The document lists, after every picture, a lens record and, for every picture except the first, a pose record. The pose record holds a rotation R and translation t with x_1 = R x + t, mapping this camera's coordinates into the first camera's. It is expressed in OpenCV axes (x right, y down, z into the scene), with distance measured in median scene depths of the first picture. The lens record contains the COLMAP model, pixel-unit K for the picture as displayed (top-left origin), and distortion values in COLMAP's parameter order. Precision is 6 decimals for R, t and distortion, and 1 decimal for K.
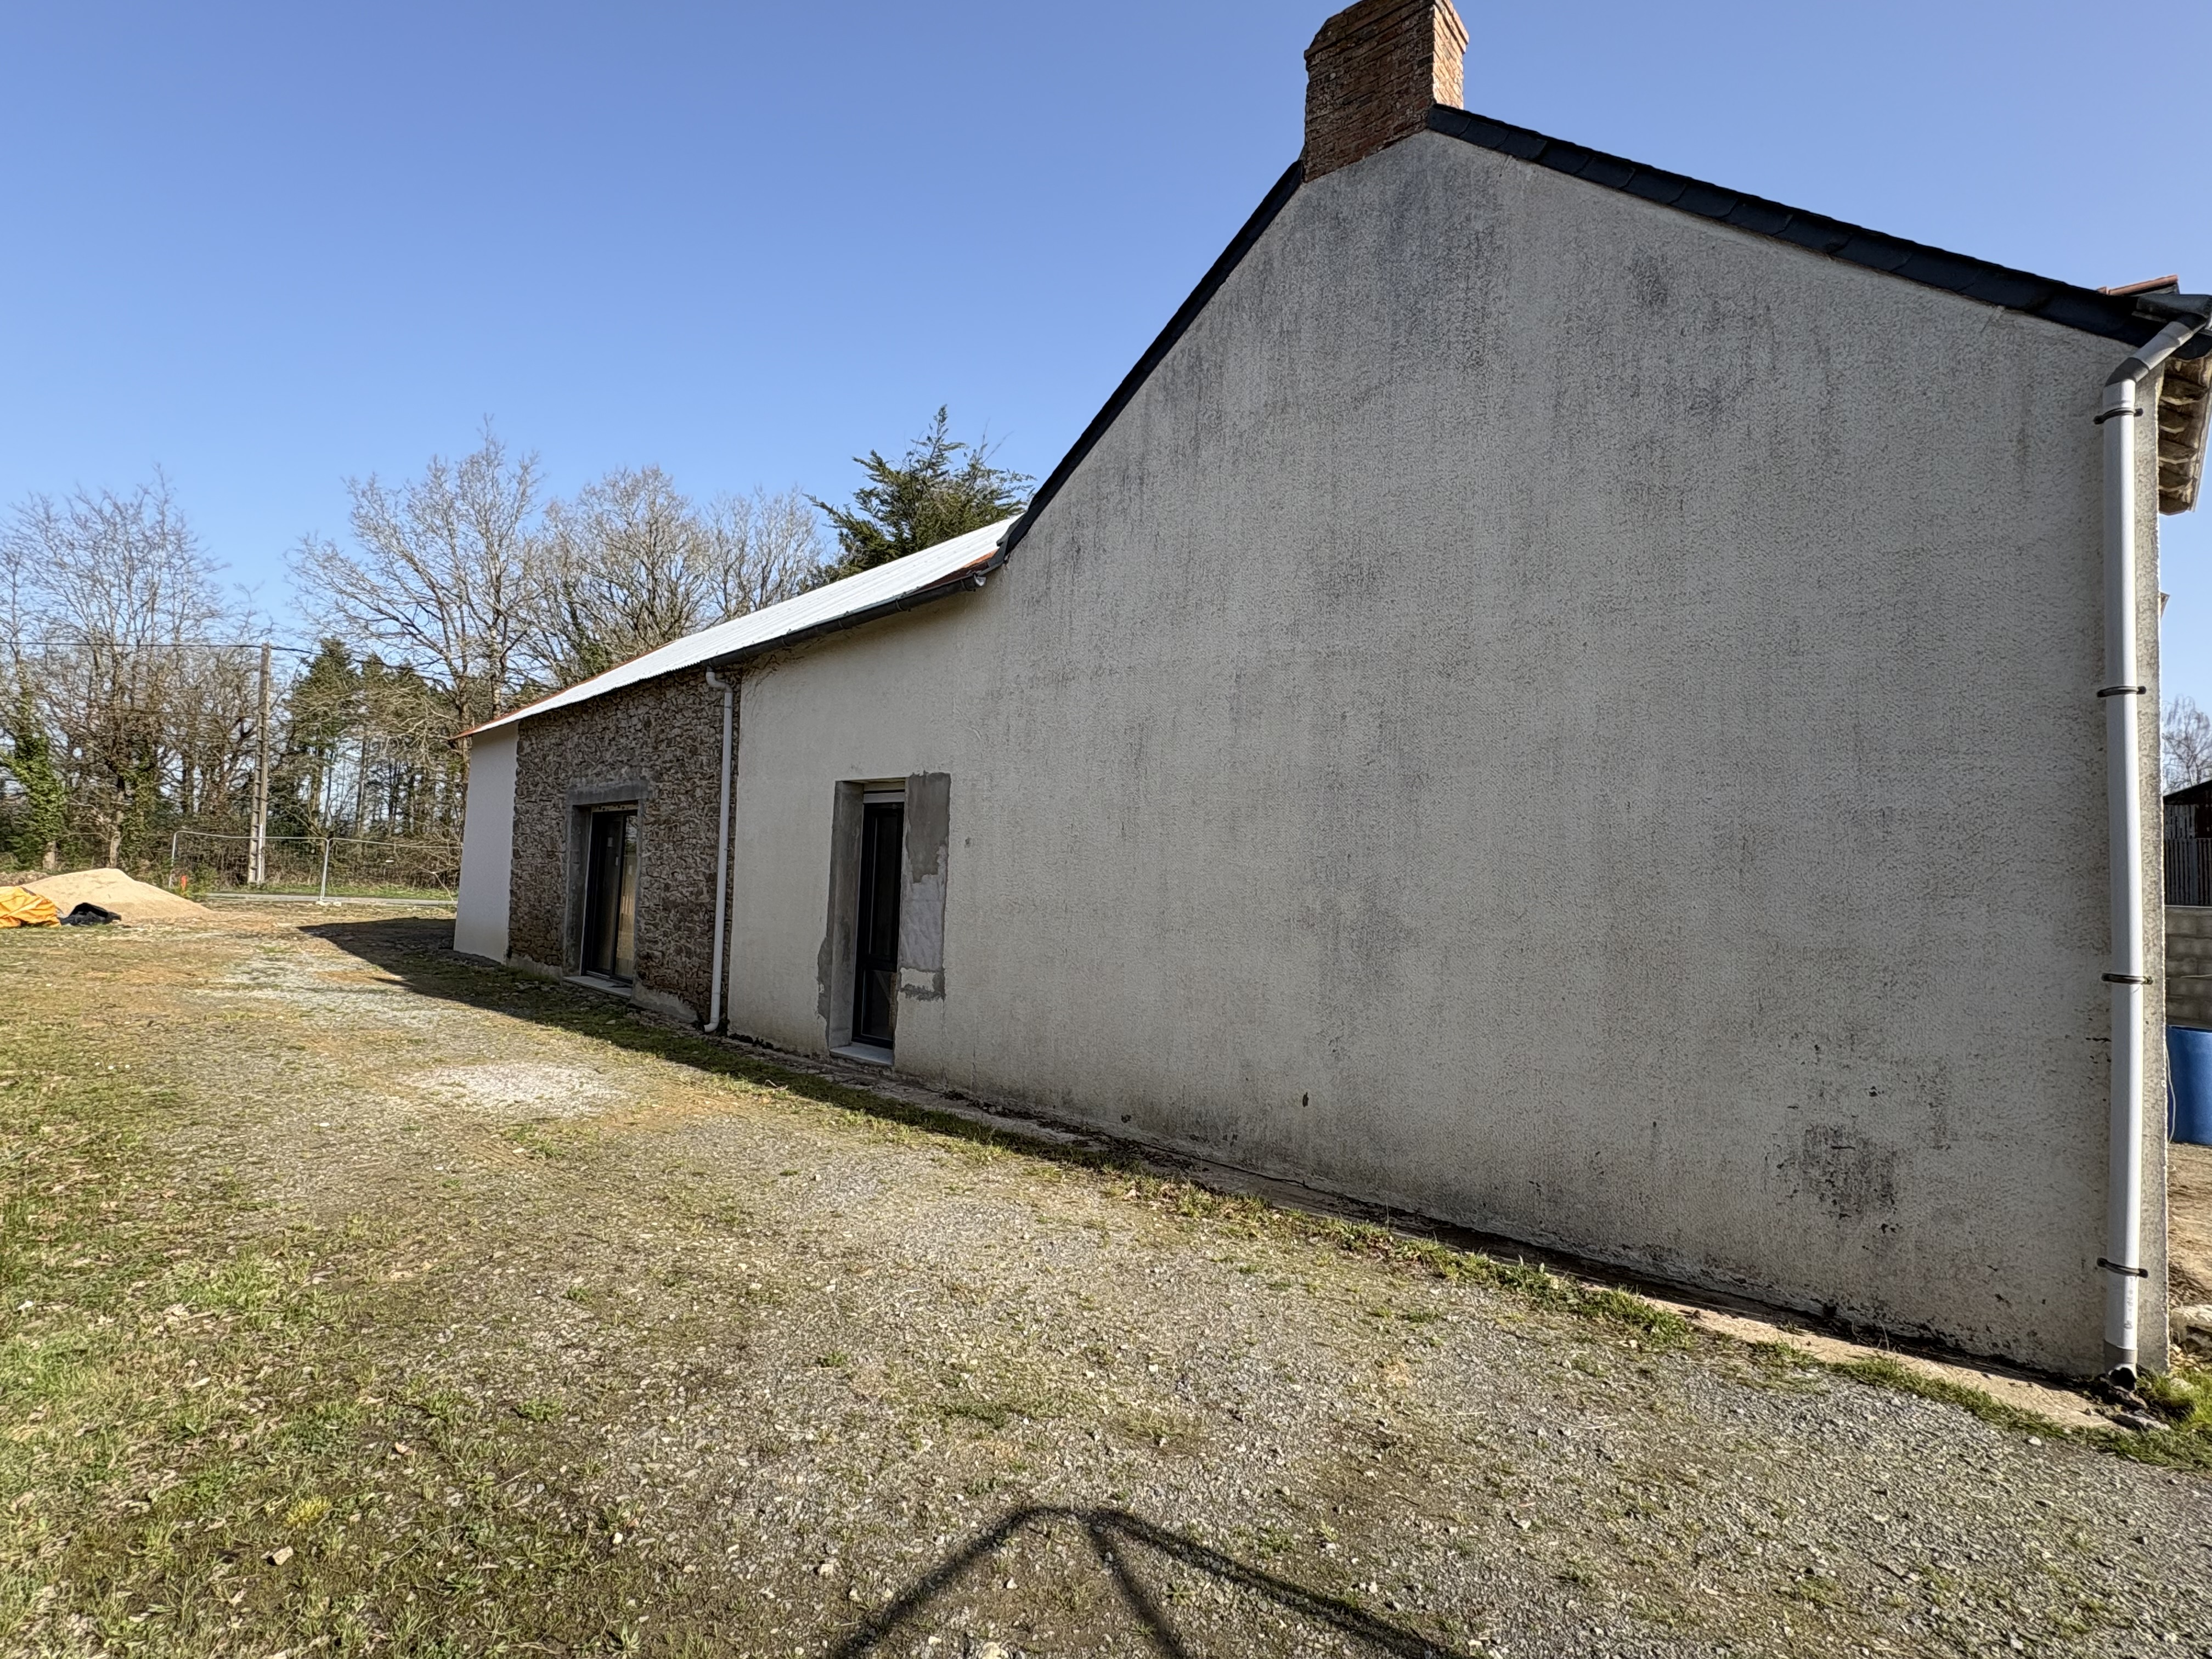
lens RADIAL K [[1085.1, 0, 1107.1], [0, 1085.1, 829.1], [0, 0, 1]] dist [0.006856, 0.000580]
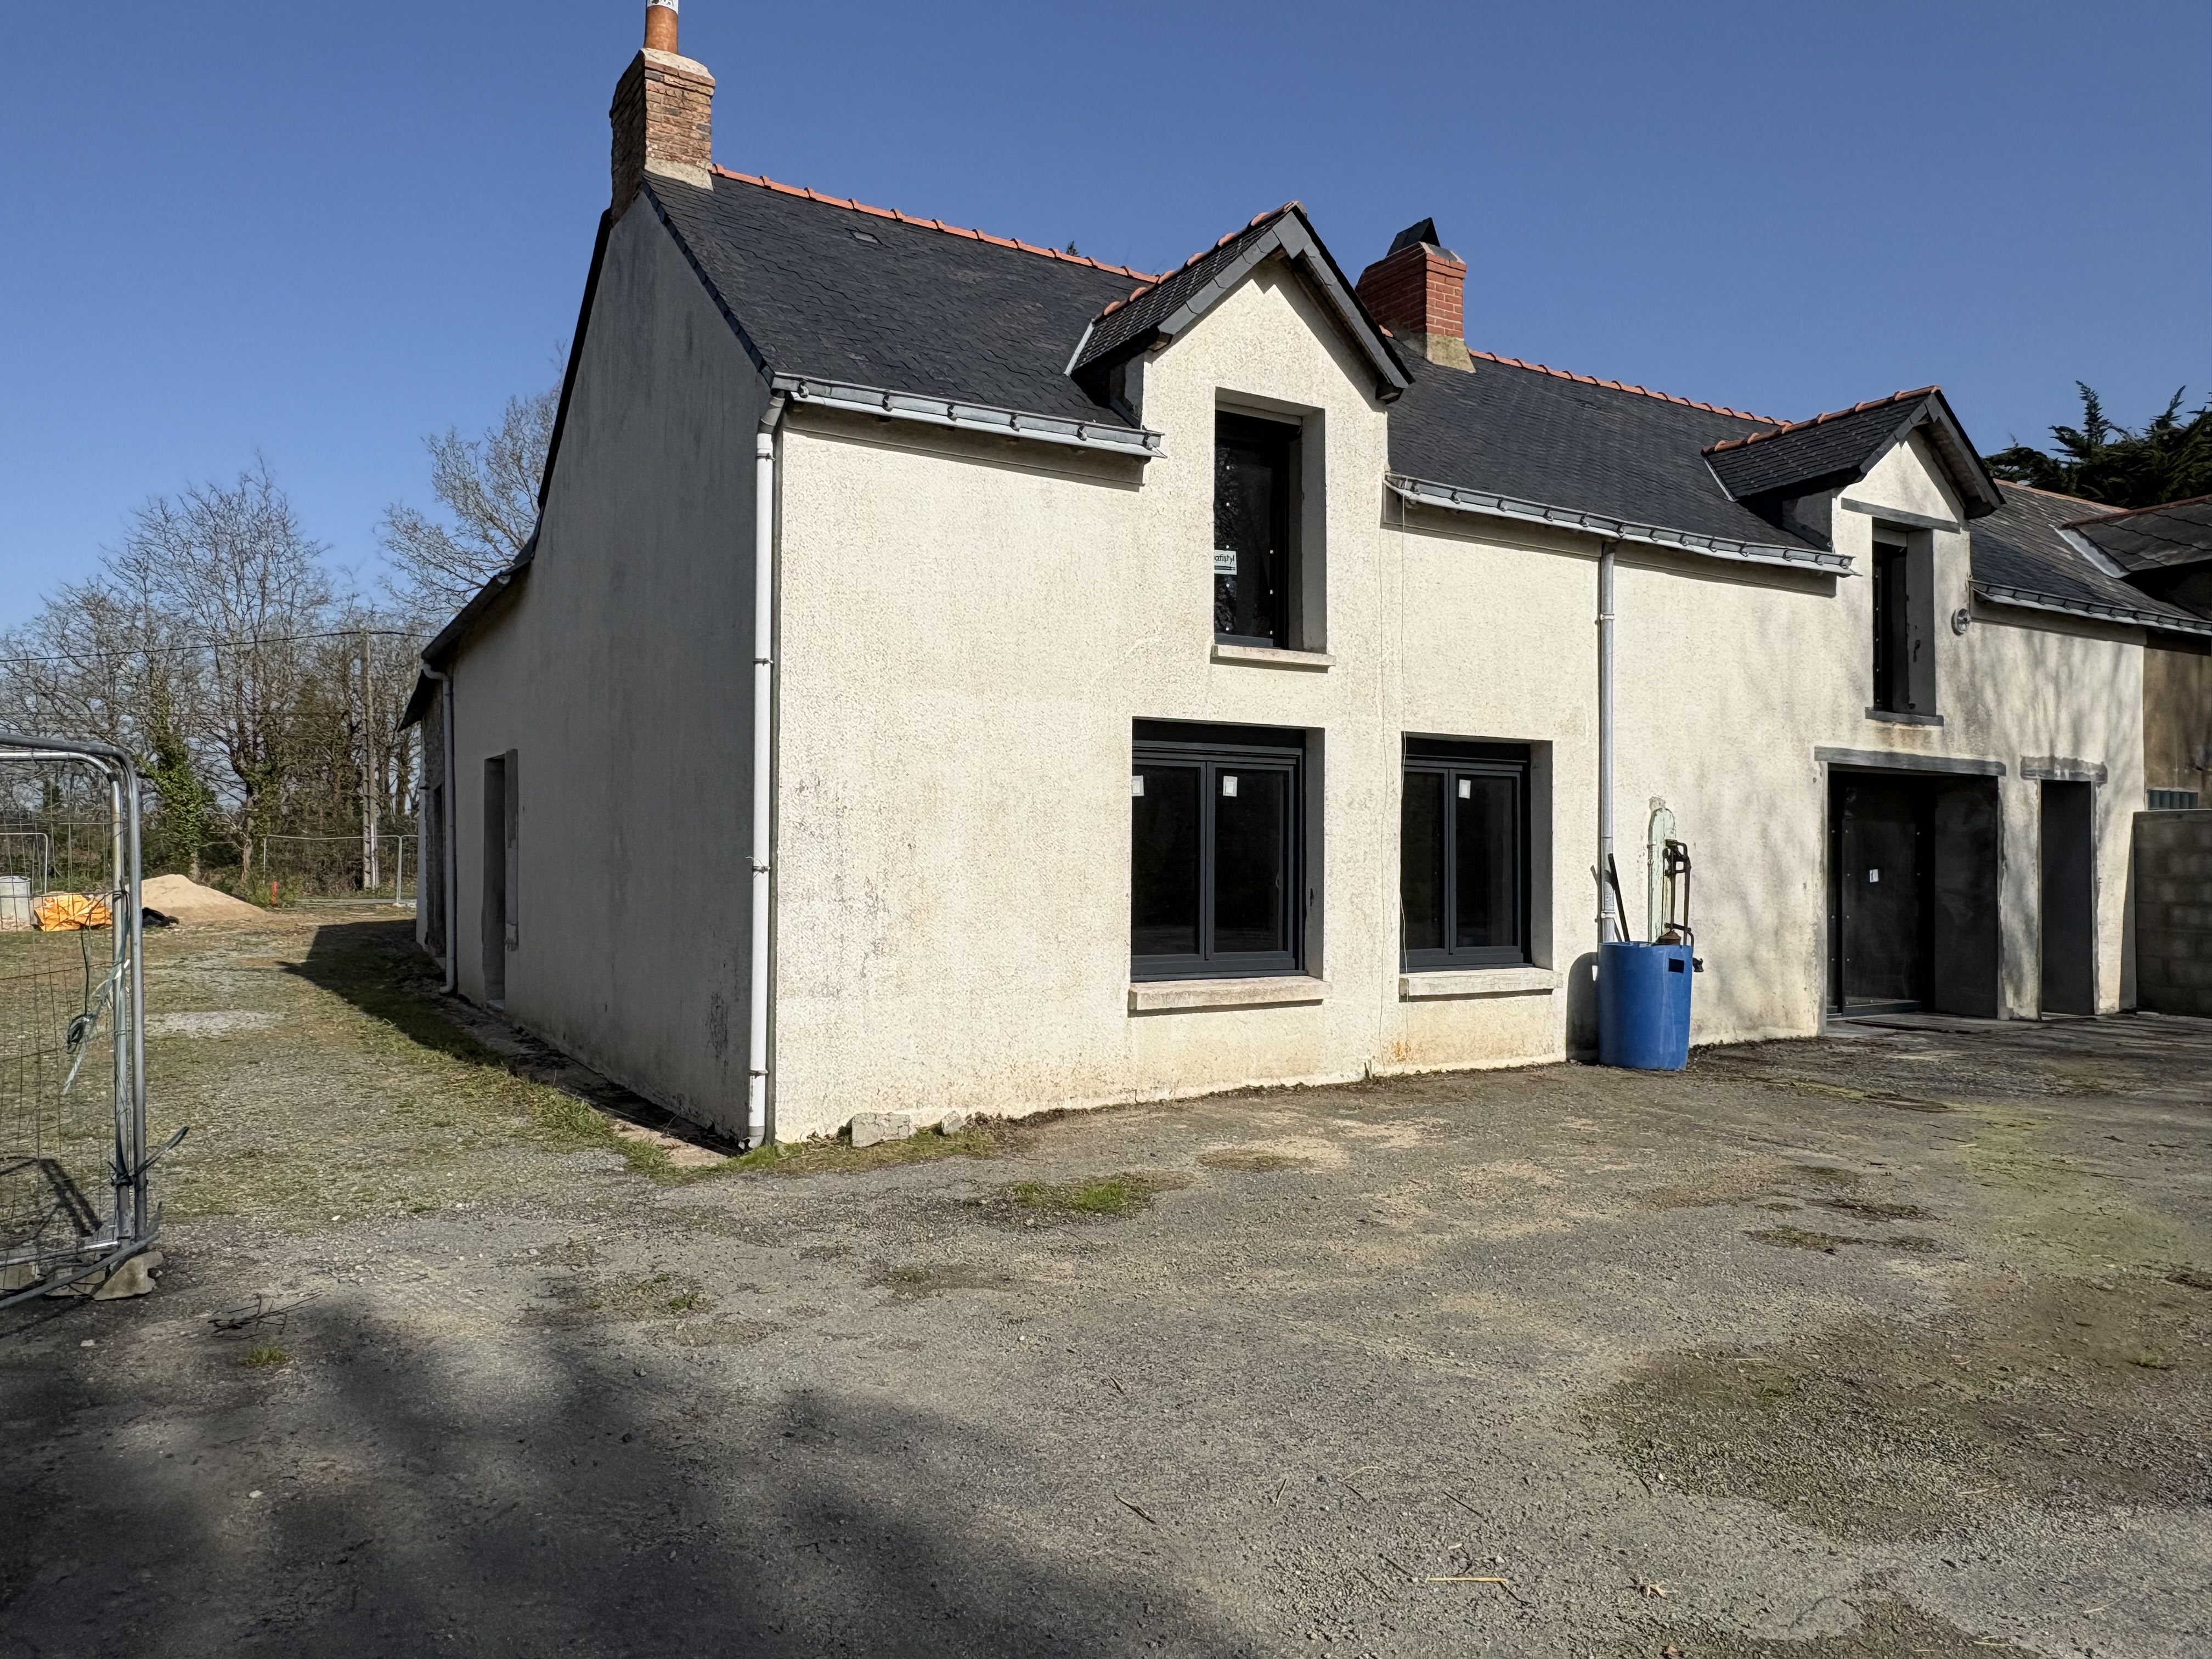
lens RADIAL K [[1533.0, 0, 1105.7], [0, 1533.0, 841.2], [0, 0, 1]] dist [0.001482, -0.000149]
pose [[0.957989, -0.046523, -0.283006, 0.191763], [0.057246, 0.997917, 0.029733, 0.007081], [0.281033, -0.044684, 0.958657, -0.077016]]
